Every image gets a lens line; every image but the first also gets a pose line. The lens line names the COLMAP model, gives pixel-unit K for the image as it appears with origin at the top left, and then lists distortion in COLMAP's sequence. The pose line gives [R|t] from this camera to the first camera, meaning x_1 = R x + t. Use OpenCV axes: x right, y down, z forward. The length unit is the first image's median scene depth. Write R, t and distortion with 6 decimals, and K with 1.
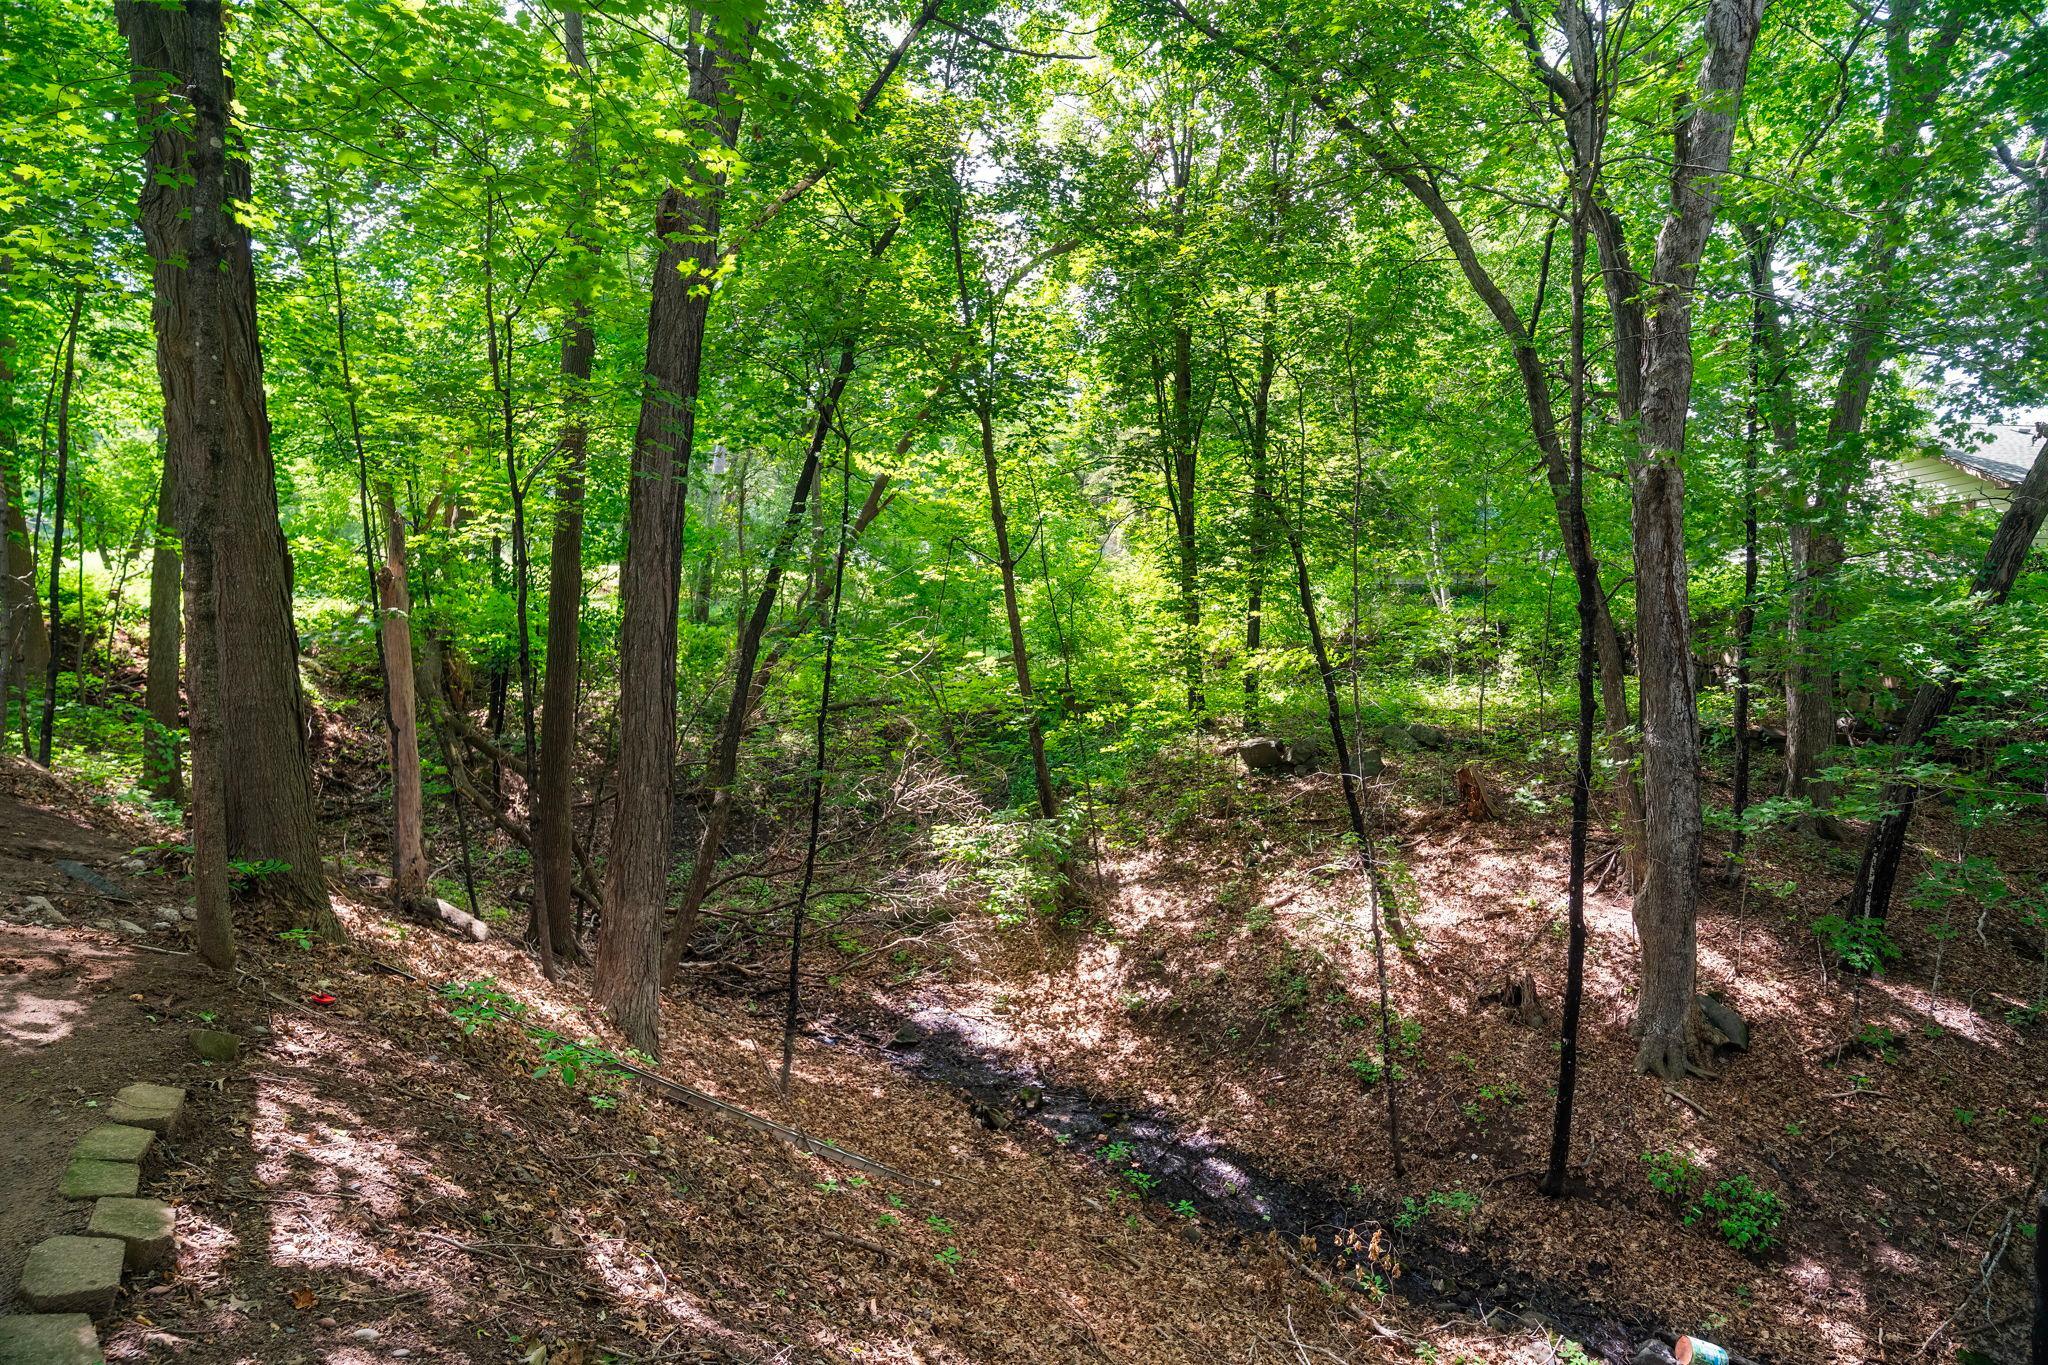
lens RADIAL K [[1036.9, 0, 991.7], [0, 1036.9, 680.5], [0, 0, 1]] dist [-0.036099, 0.001293]
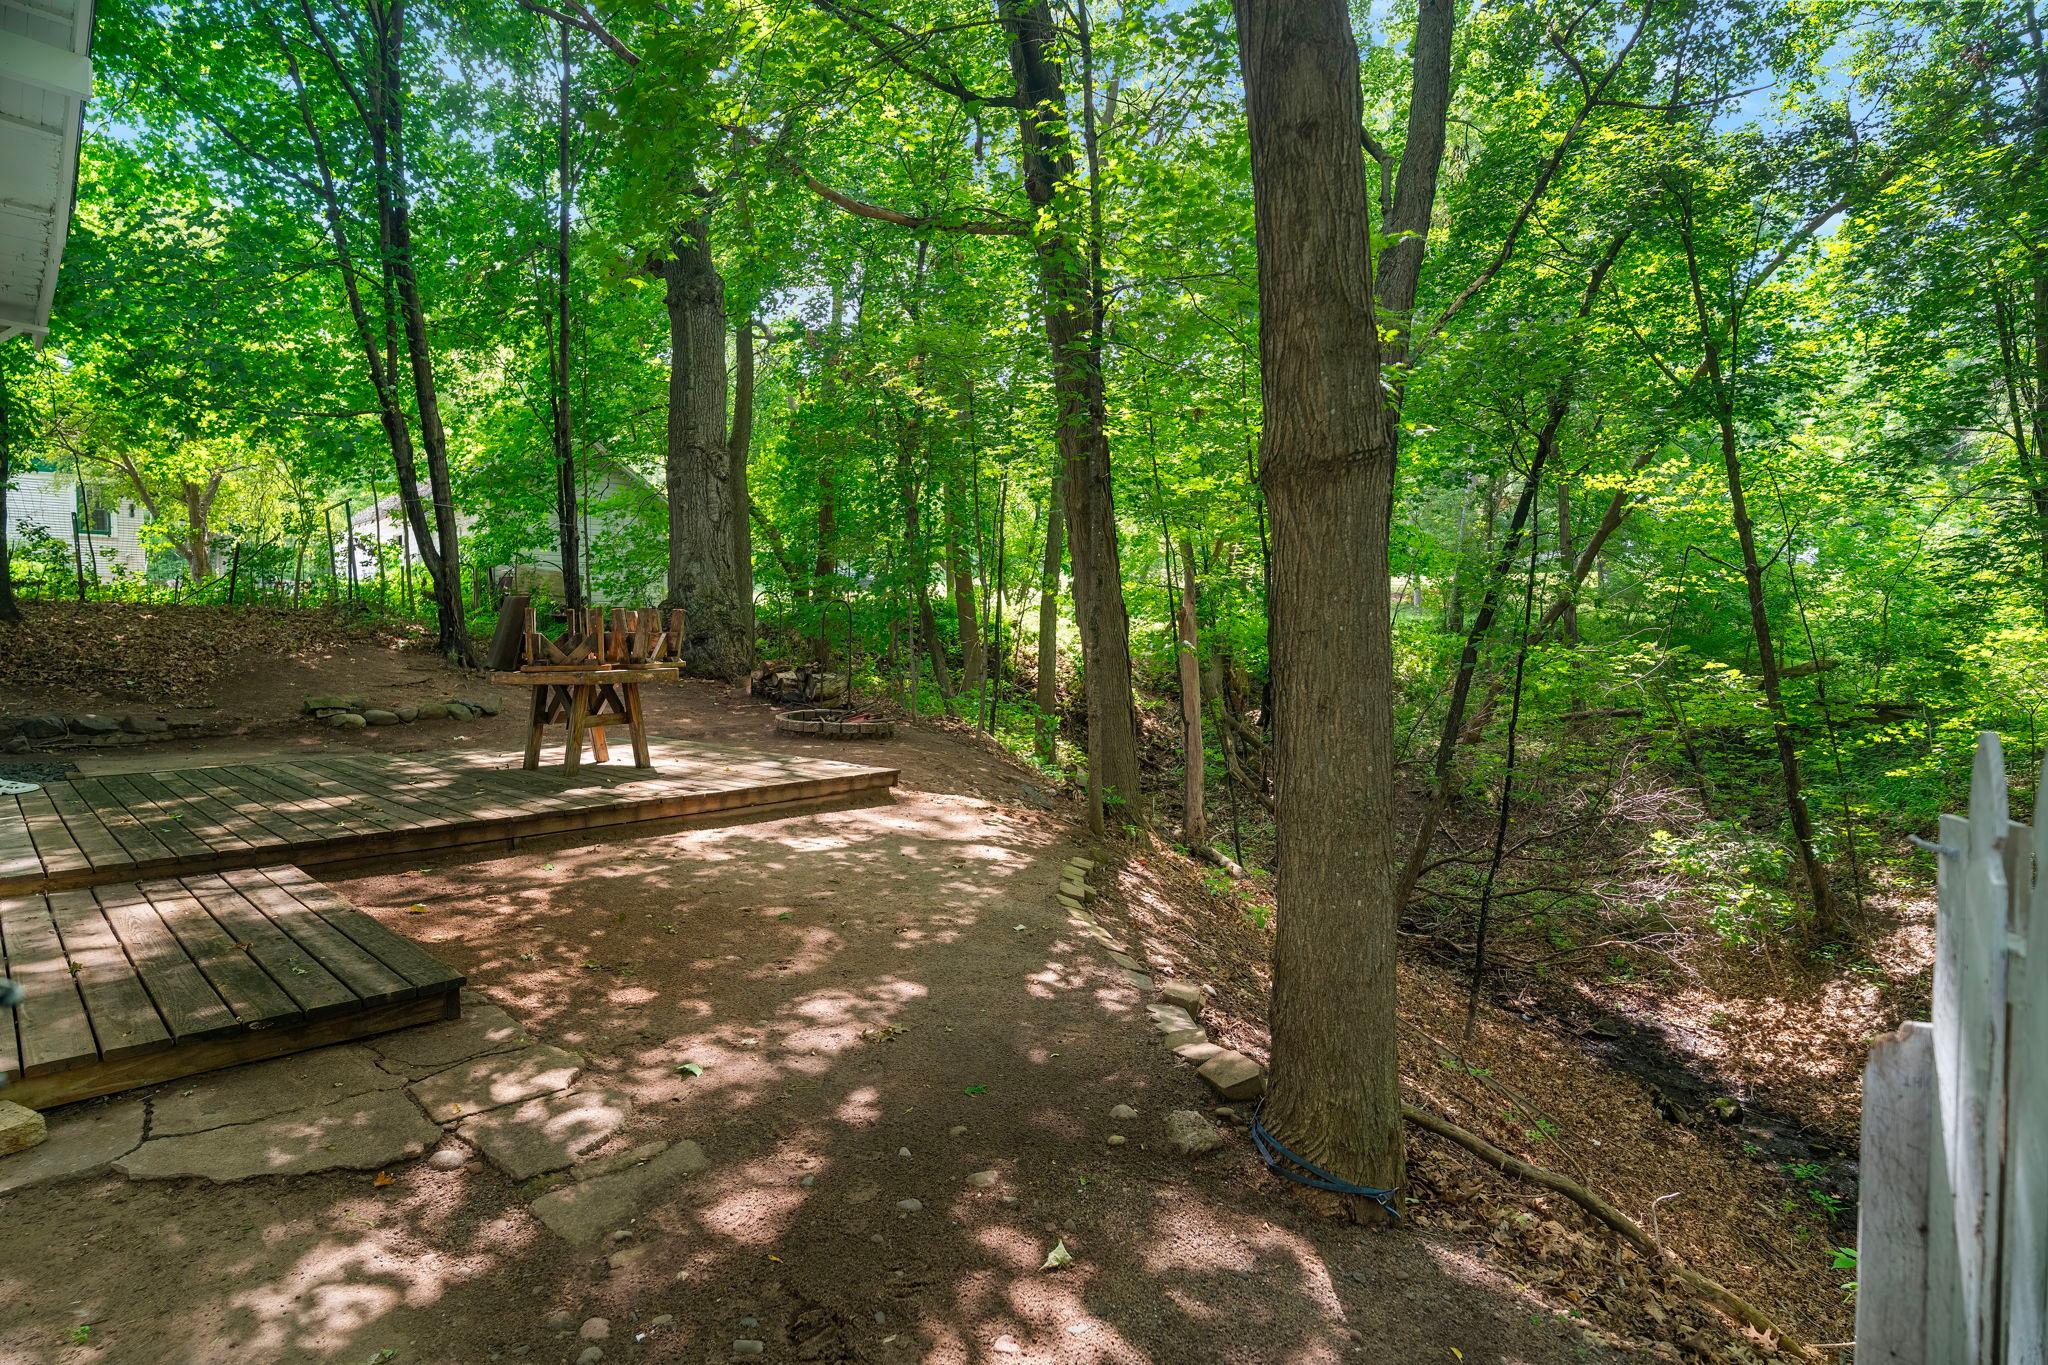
lens RADIAL K [[1036.9, 0, 991.7], [0, 1036.9, 680.5], [0, 0, 1]] dist [-0.036099, 0.001293]
pose [[0.748268, 0.007989, -0.663348, 0.119864], [-0.013795, 0.999899, -0.003519, 0.001405], [0.663253, 0.011784, 0.748302, -0.174634]]
